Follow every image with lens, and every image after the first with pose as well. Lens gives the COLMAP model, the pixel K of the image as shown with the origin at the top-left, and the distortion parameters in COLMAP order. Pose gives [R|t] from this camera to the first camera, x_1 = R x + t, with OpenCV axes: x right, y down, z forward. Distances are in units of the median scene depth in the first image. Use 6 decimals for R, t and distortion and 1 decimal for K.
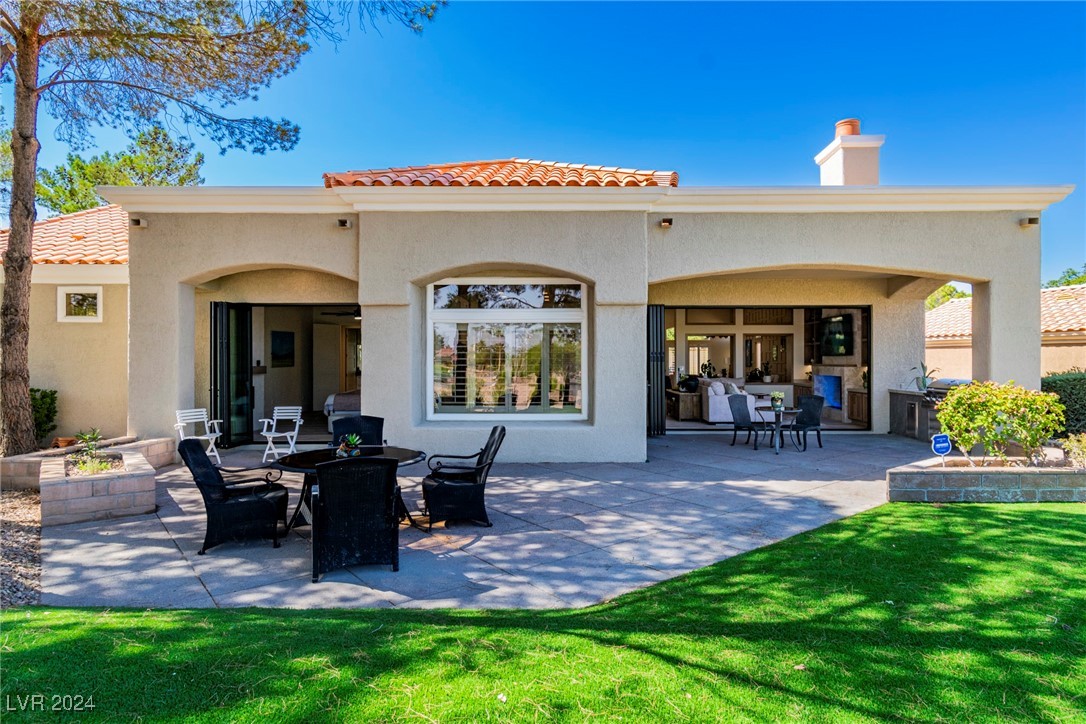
lens RADIAL K [[599.5, 0, 573.7], [0, 599.5, 355.7], [0, 0, 1]] dist [-0.001543, 0.000462]
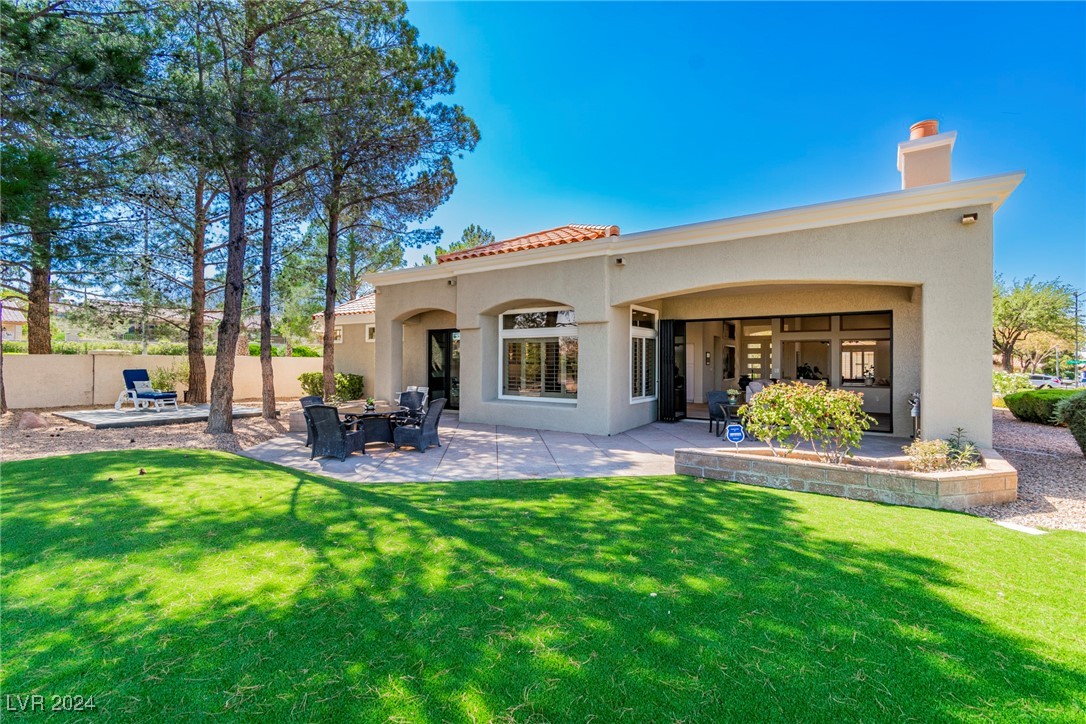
lens RADIAL K [[482.1, 0, 544.5], [0, 482.1, 360.7], [0, 0, 1]] dist [0.010580, -0.003504]
pose [[0.826884, 0.004022, -0.562358, 0.472807], [-0.002480, 0.999991, 0.003506, 0.000078], [0.562367, -0.001505, 0.826886, -0.004486]]
